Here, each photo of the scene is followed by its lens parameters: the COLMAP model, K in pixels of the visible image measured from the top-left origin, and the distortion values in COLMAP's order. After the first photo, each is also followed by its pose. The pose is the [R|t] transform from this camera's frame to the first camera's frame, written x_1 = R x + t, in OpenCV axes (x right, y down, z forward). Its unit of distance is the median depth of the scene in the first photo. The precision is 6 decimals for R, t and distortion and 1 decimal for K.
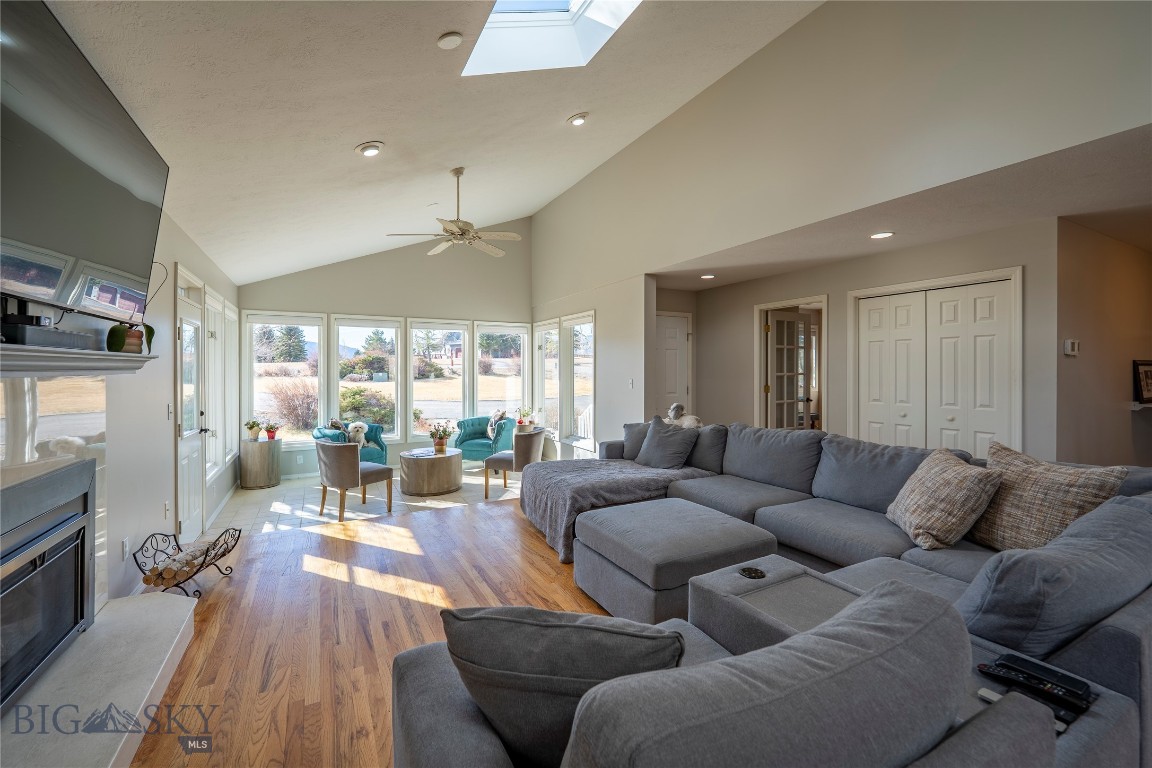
lens RADIAL K [[476.1, 0, 572.8], [0, 476.1, 371.5], [0, 0, 1]] dist [0.000723, -0.000032]
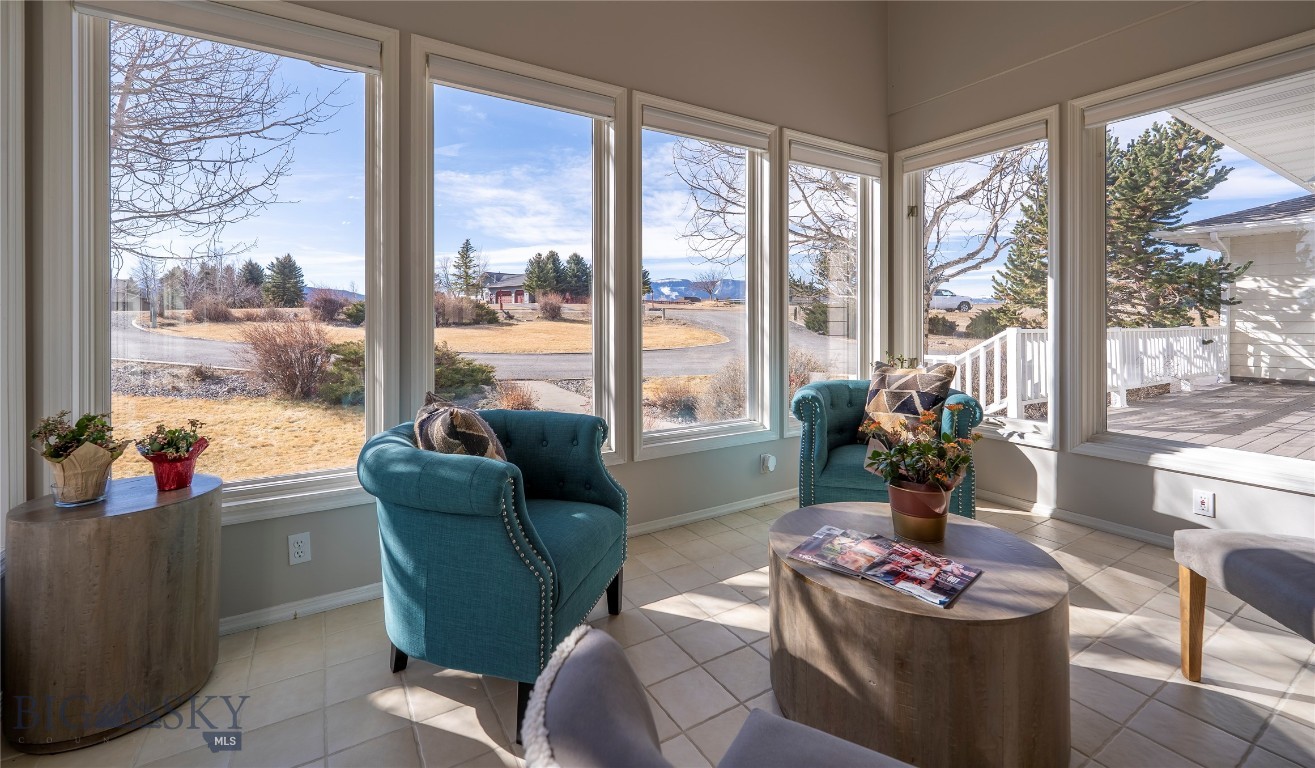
lens RADIAL K [[553.4, 0, 677.2], [0, 553.4, 321.3], [0, 0, 1]] dist [-0.000913, 0.000134]
pose [[0.996650, -0.000047, 0.081789, -0.311084], [0.000054, 1.000000, -0.000082, 0.044652], [-0.081789, 0.000086, 0.996650, 0.541371]]
